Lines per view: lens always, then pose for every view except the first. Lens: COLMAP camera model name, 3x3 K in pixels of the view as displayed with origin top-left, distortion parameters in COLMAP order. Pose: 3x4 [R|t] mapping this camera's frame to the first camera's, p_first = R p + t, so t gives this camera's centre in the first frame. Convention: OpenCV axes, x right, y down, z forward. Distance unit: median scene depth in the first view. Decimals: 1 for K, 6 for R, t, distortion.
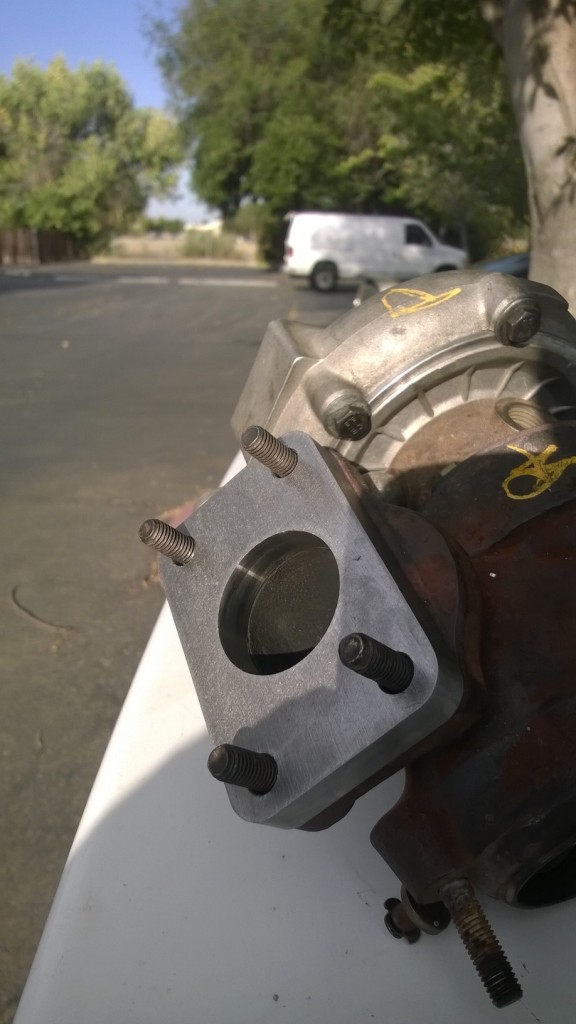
lens RADIAL K [[800.7, 0, 304.5], [0, 800.7, 508.7], [0, 0, 1]] dist [0.103412, -0.365135]
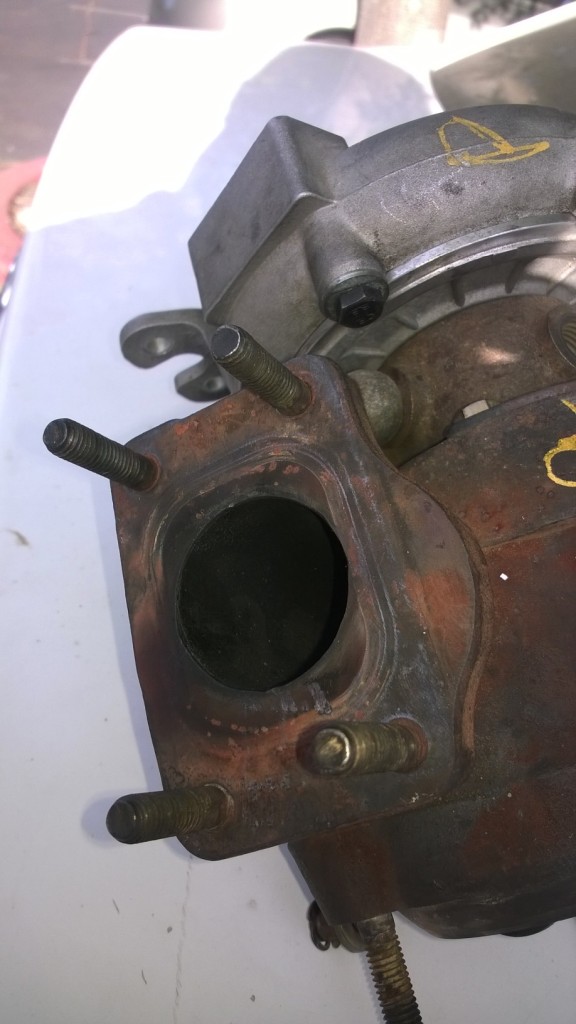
lens RADIAL K [[800.7, 0, 304.5], [0, 800.7, 508.7], [0, 0, 1]] dist [0.103412, -0.365135]
pose [[0.976918, 0.158423, 0.143294, -0.065259], [-0.197113, 0.927071, 0.318882, -0.159935], [-0.082325, -0.339766, 0.936900, 0.260217]]
